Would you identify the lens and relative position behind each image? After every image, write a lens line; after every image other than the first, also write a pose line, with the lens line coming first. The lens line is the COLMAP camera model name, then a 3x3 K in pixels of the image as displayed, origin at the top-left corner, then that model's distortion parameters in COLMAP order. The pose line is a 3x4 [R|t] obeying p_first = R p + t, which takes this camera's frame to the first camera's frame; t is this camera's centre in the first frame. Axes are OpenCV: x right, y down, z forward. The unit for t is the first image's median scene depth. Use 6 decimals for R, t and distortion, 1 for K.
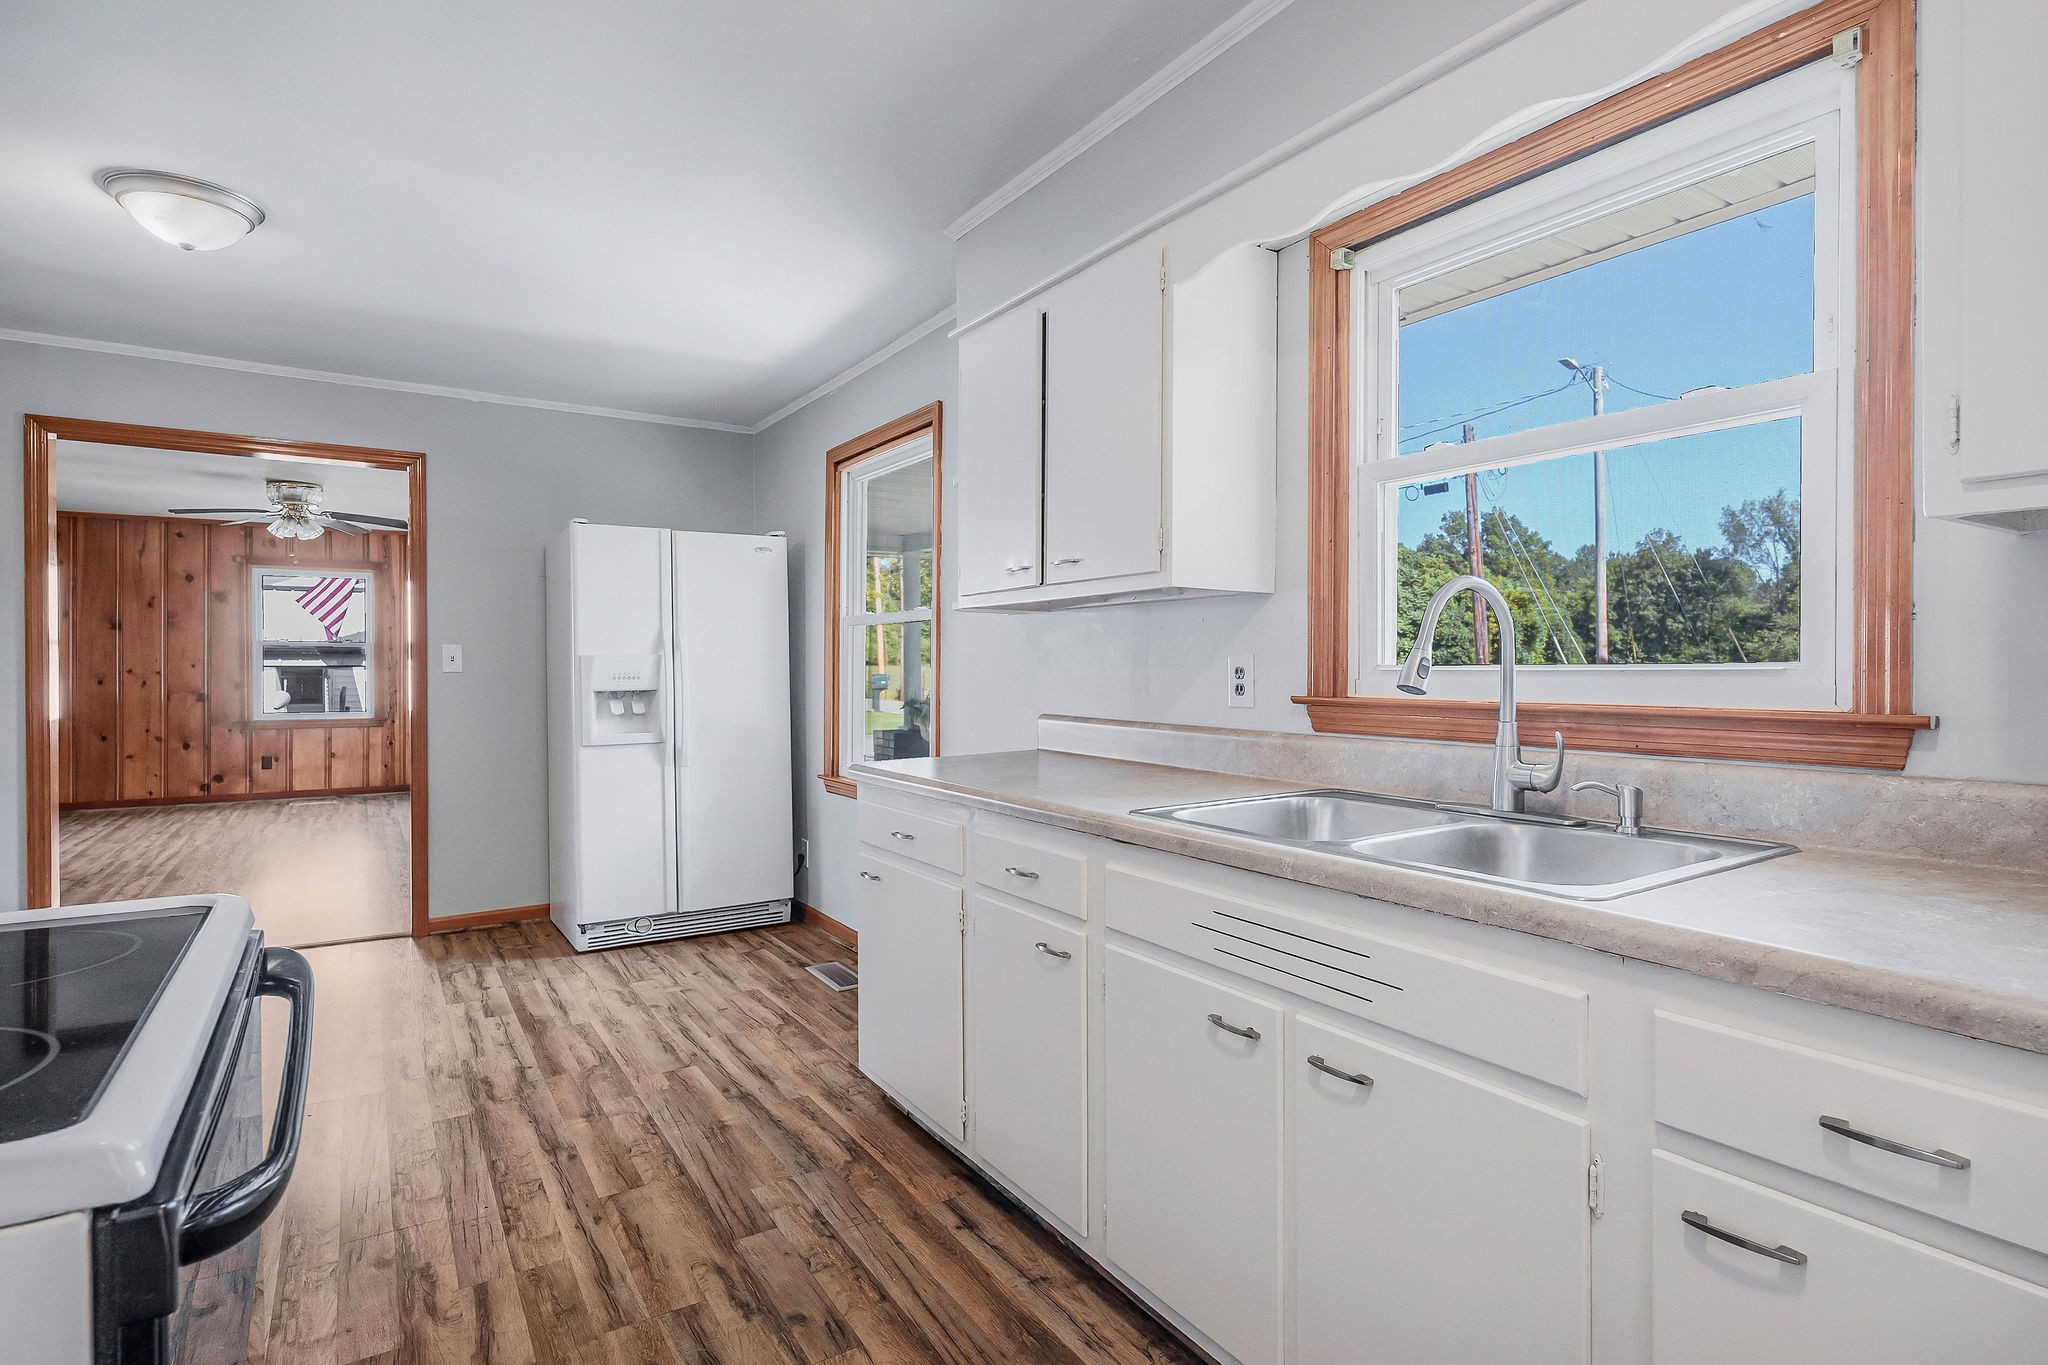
lens RADIAL K [[1020.7, 0, 1019.2], [0, 1020.7, 678.7], [0, 0, 1]] dist [-0.003777, -0.000353]
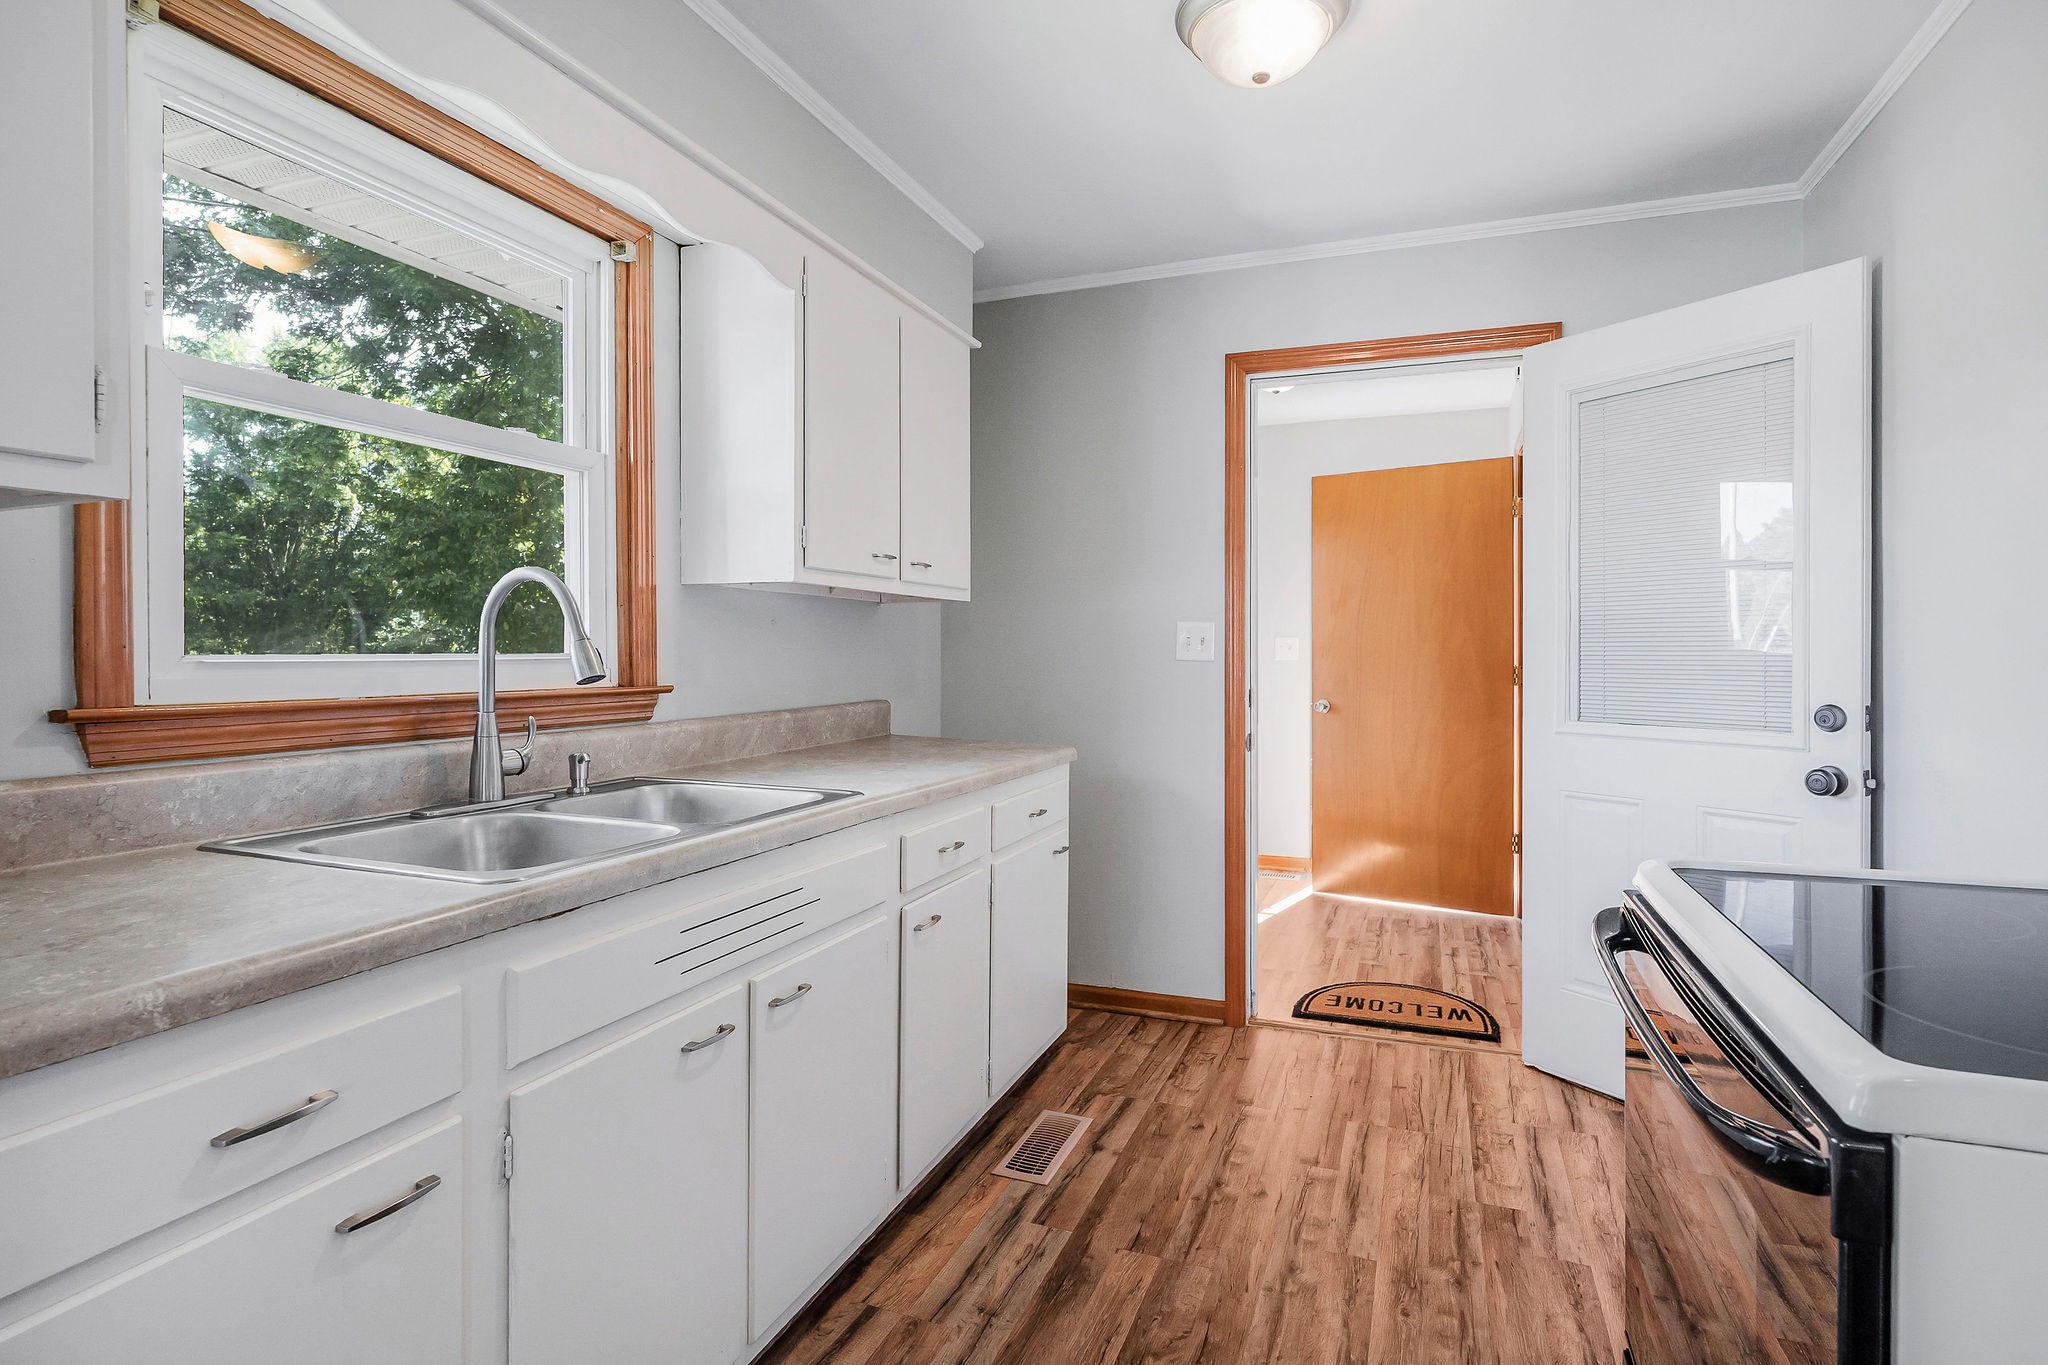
lens RADIAL K [[1020.7, 0, 1019.2], [0, 1020.7, 678.7], [0, 0, 1]] dist [-0.003777, -0.000353]
pose [[-0.573071, -0.014708, 0.819373, -0.571289], [0.015848, 0.999453, 0.029025, -0.009469], [-0.819352, 0.029619, -0.572525, 1.033380]]
